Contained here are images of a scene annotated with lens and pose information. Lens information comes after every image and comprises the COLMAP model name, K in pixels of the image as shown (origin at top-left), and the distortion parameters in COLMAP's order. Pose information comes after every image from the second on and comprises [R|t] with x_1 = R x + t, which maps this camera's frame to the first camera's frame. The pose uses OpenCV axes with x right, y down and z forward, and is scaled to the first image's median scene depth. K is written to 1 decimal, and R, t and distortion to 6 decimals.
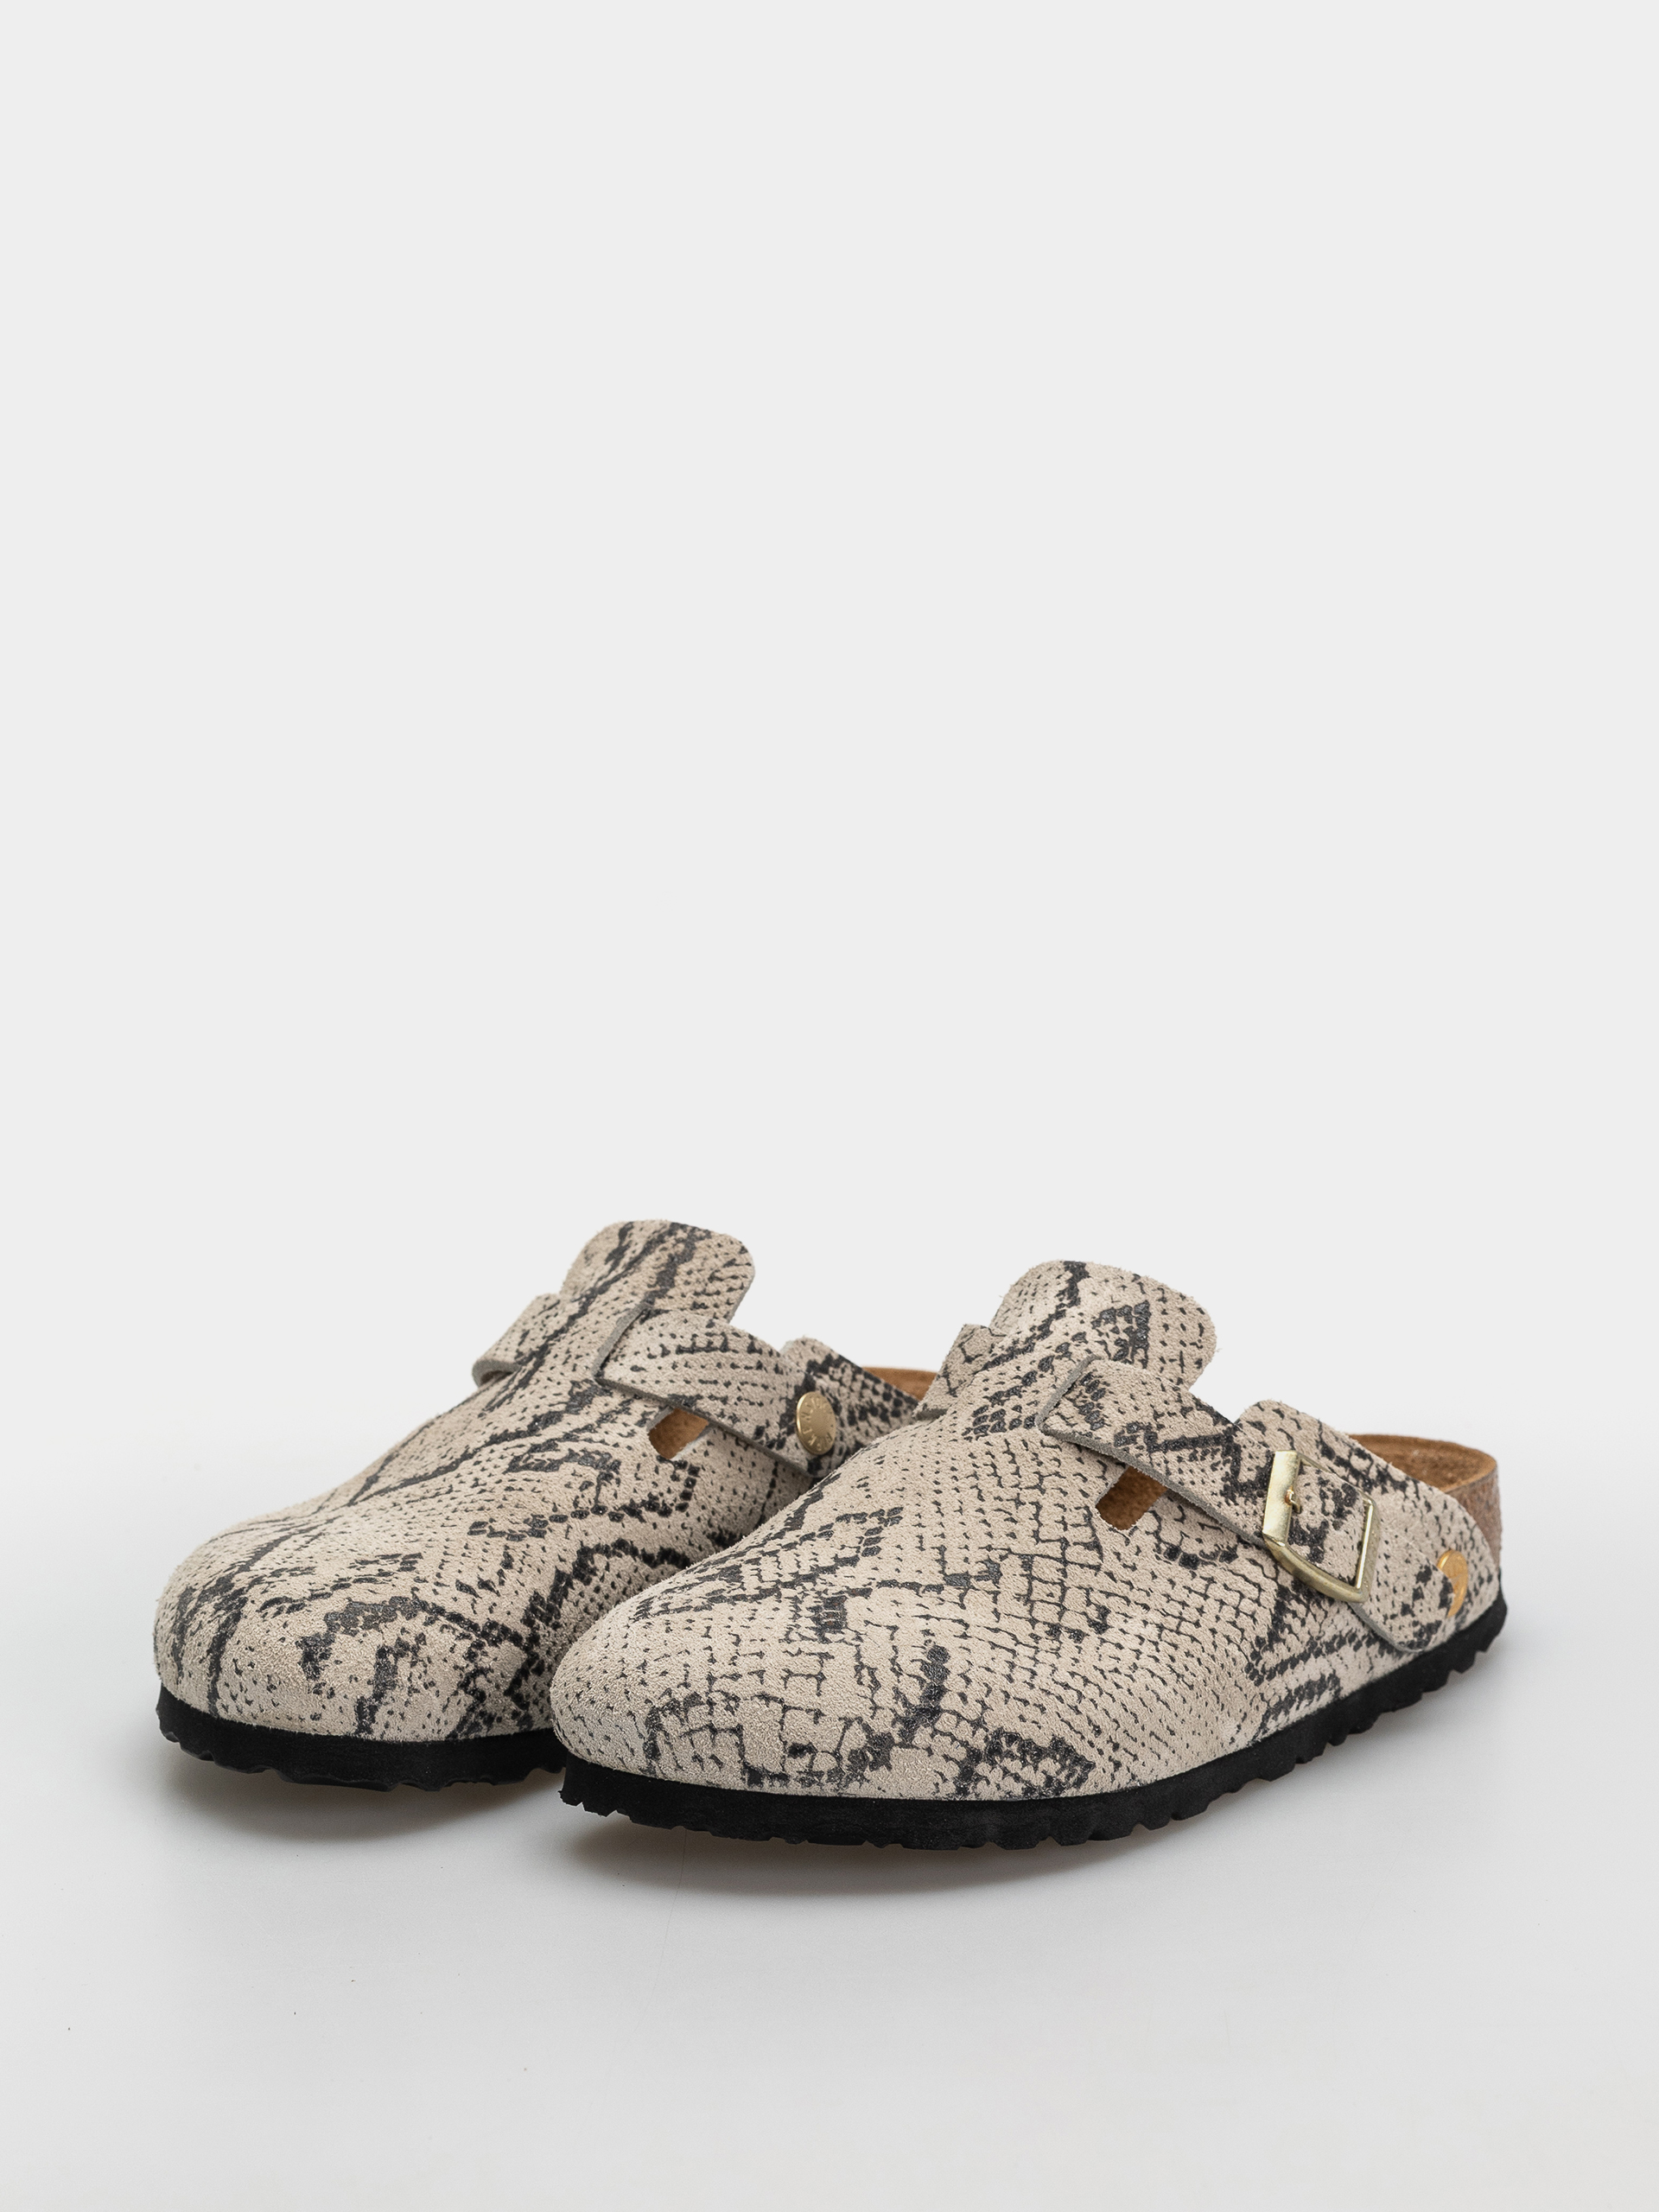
lens RADIAL K [[4875.6, 0, 829.5], [0, 4875.6, 1106.0], [0, 0, 1]] dist [-0.103007, -0.347932]
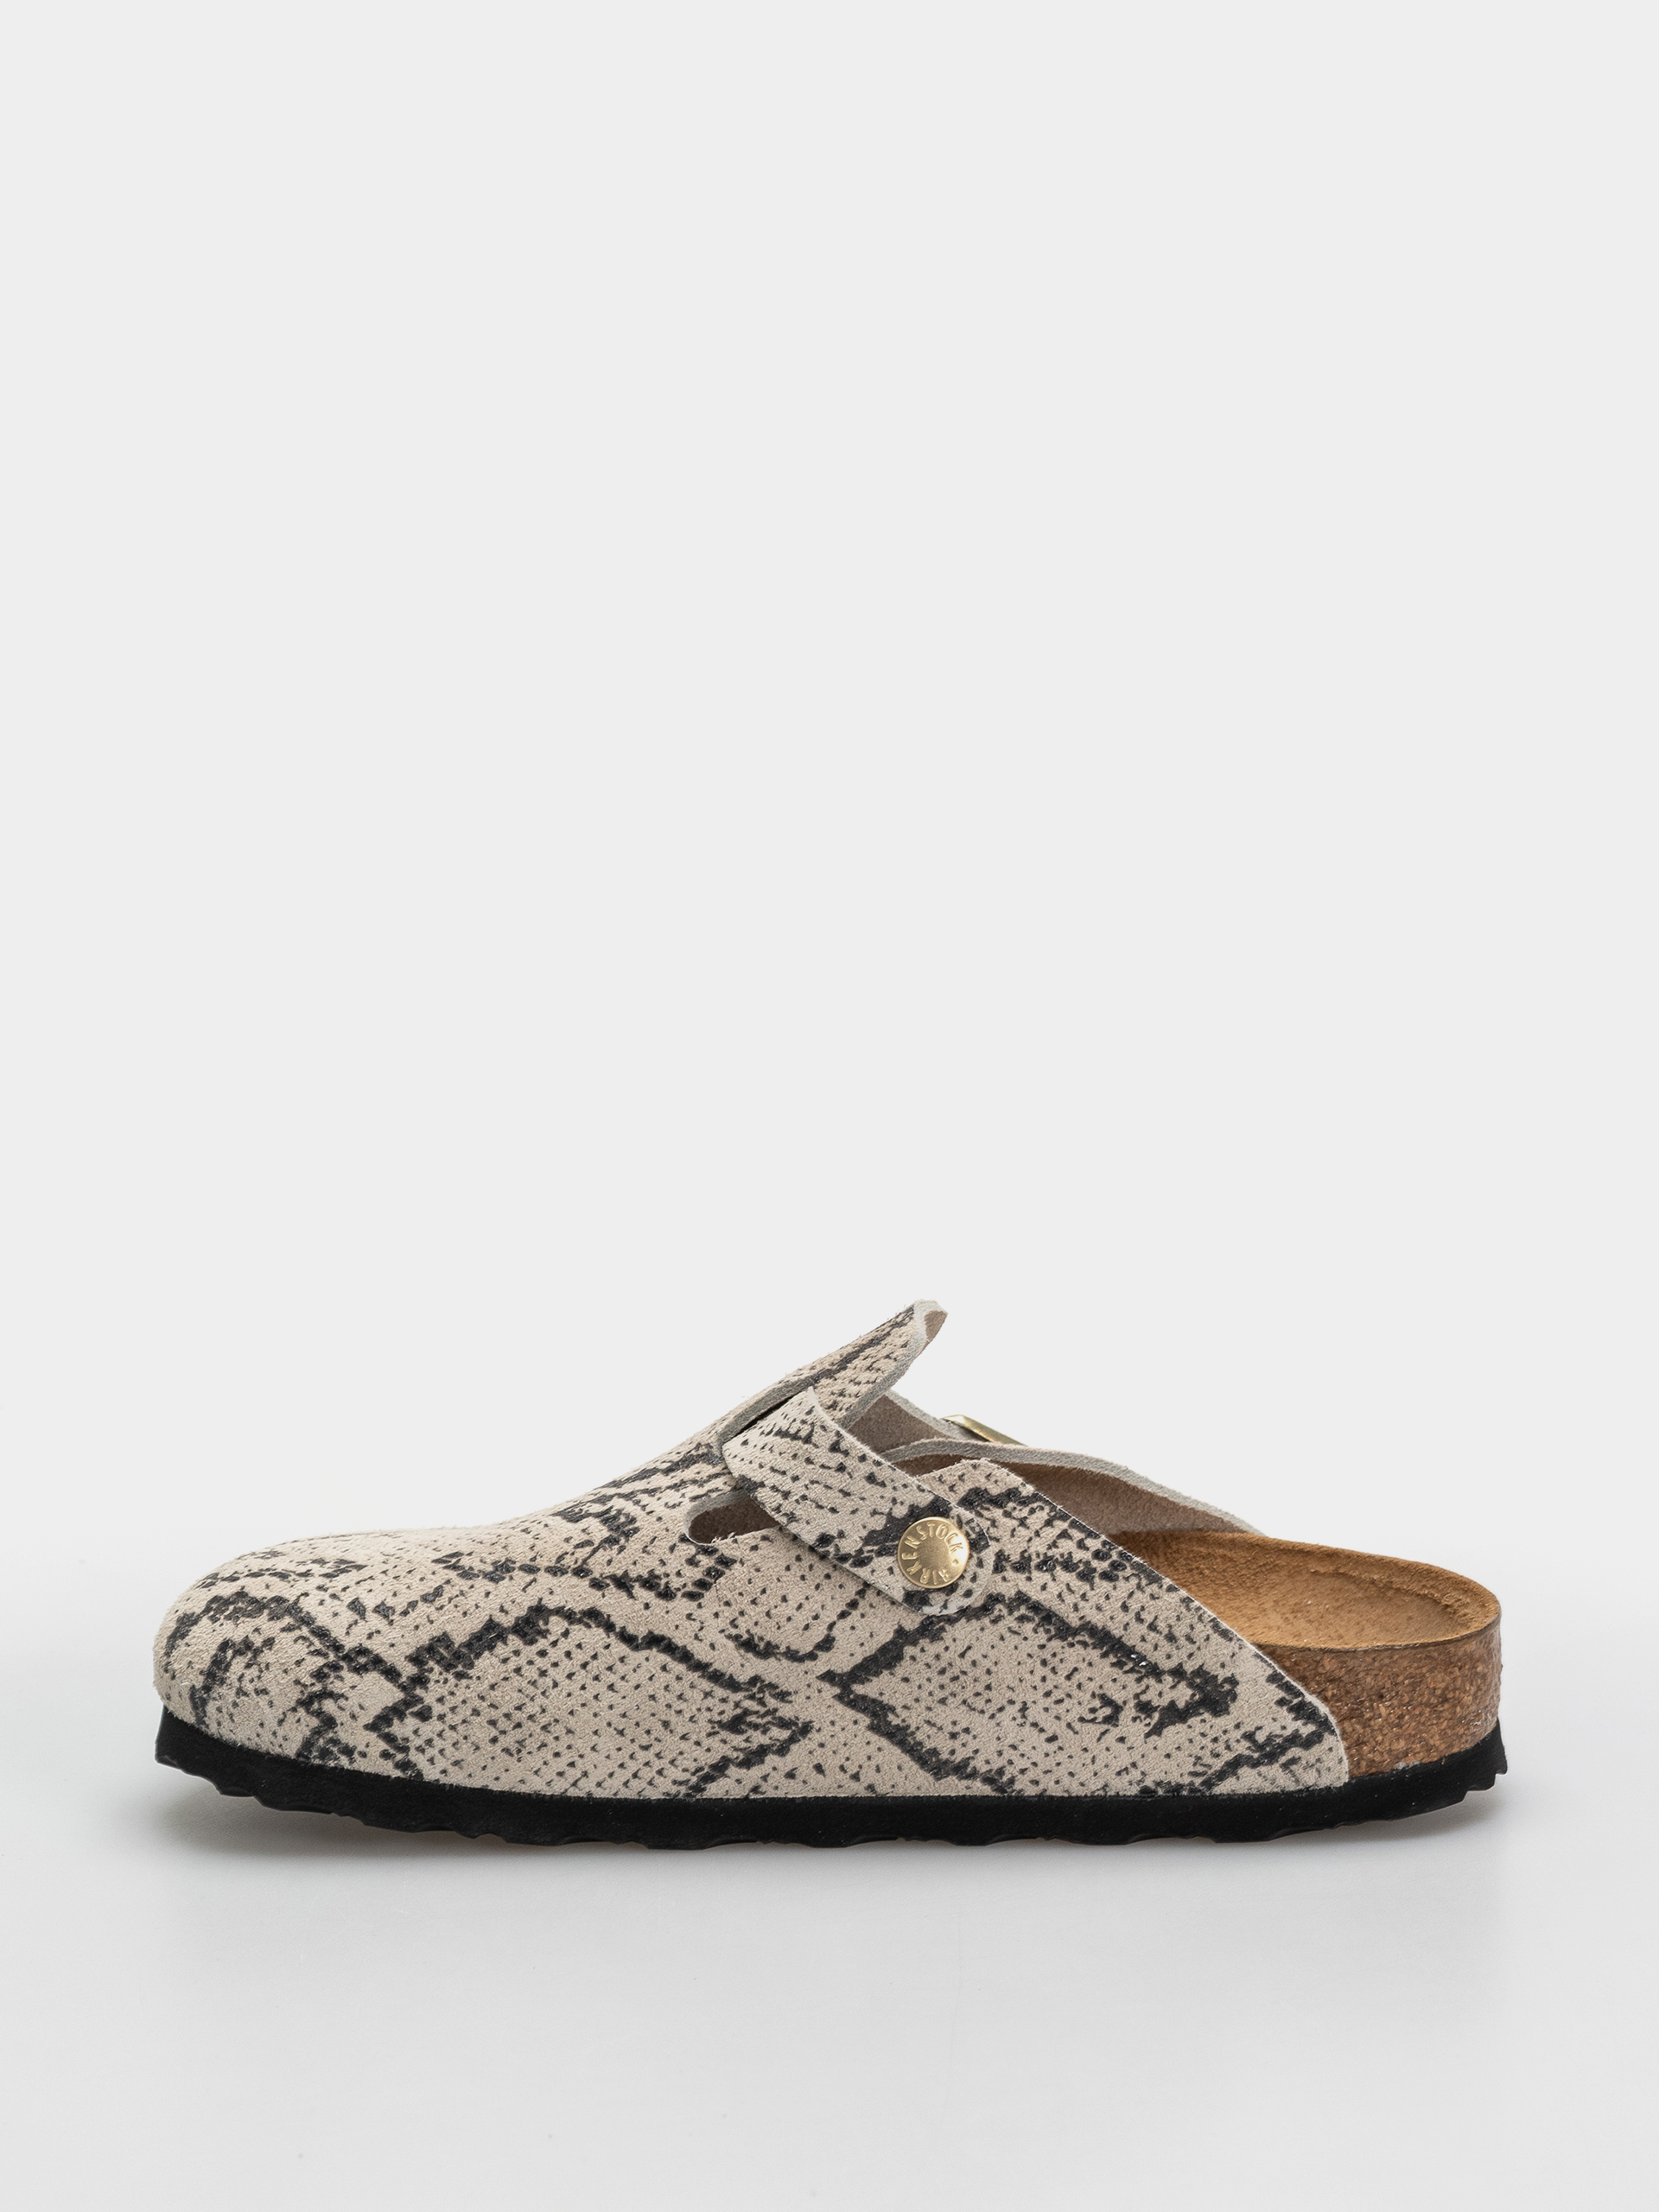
lens RADIAL K [[4875.6, 0, 829.5], [0, 4875.6, 1106.0], [0, 0, 1]] dist [-0.103007, -0.347932]
pose [[0.816013, 0.173919, -0.551249, 0.491947], [-0.194215, 0.980714, 0.021918, -0.032839], [0.544429, 0.089176, 0.834053, 0.261250]]
